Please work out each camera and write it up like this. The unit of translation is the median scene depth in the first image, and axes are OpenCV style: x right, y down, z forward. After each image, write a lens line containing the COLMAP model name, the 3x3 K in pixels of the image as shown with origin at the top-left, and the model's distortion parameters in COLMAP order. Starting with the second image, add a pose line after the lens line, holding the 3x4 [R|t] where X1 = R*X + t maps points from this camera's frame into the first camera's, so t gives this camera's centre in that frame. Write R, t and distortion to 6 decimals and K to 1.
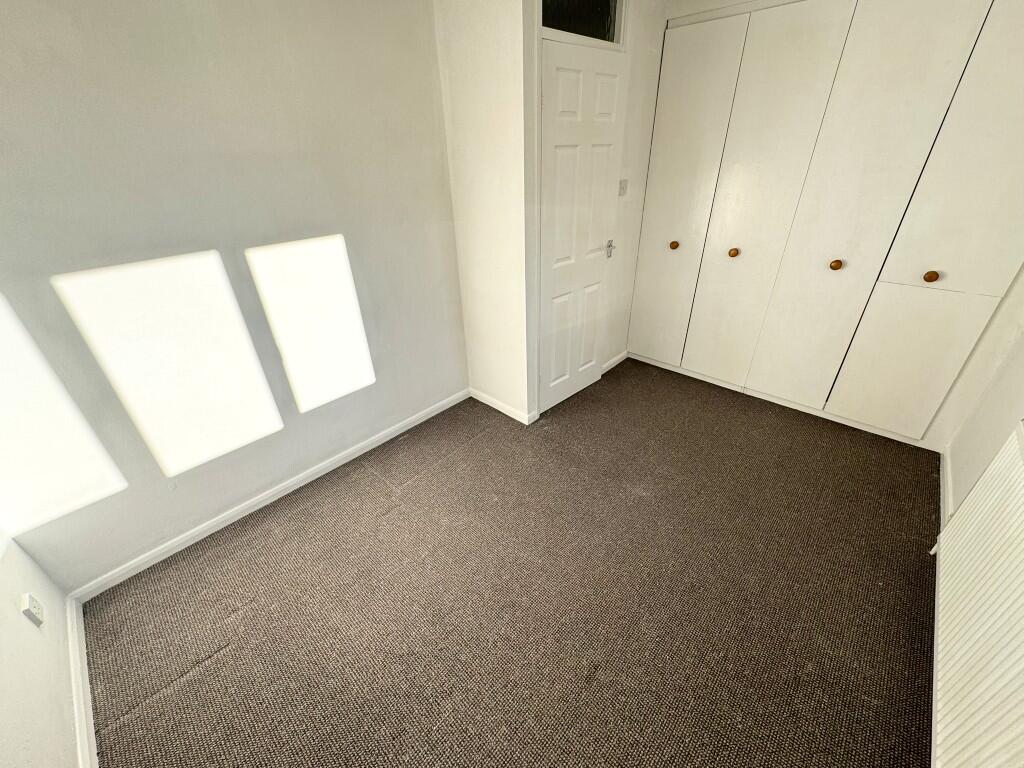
lens RADIAL K [[408.4, 0, 511.0], [0, 408.4, 383.0], [0, 0, 1]] dist [-0.000927, 0.000167]
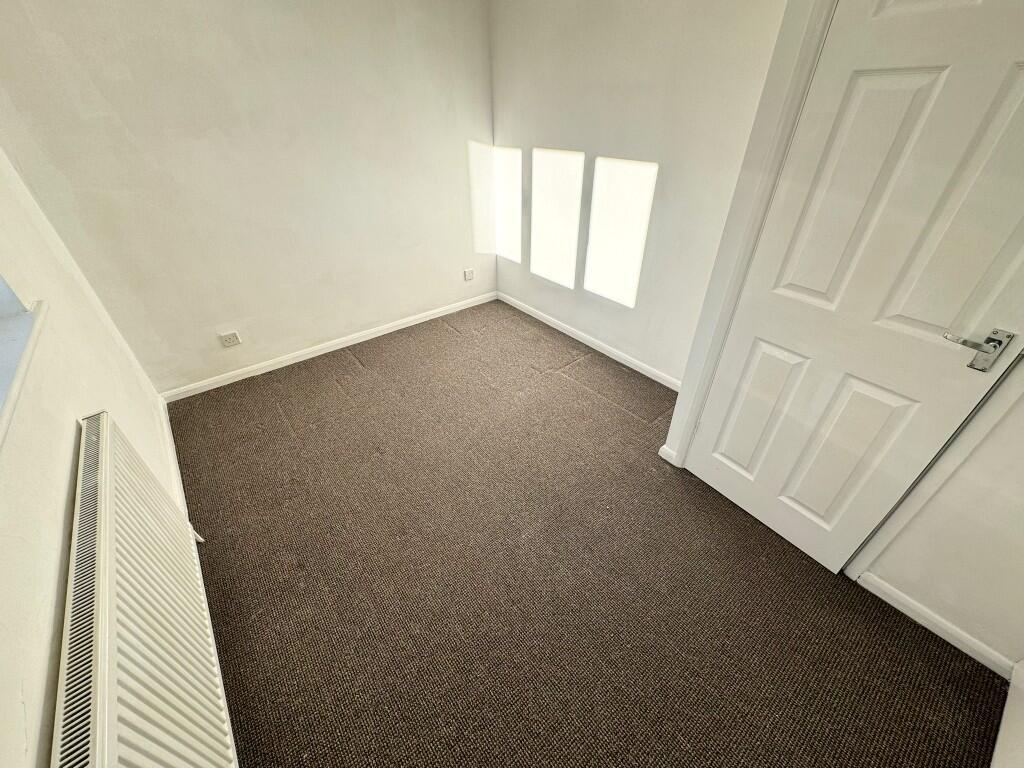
lens RADIAL K [[408.4, 0, 511.0], [0, 408.4, 383.0], [0, 0, 1]] dist [-0.000927, 0.000167]
pose [[-0.147810, 0.591546, -0.792607, 0.754684], [-0.475479, 0.660215, 0.581409, -0.375897], [0.867221, 0.462806, 0.183681, 0.645139]]
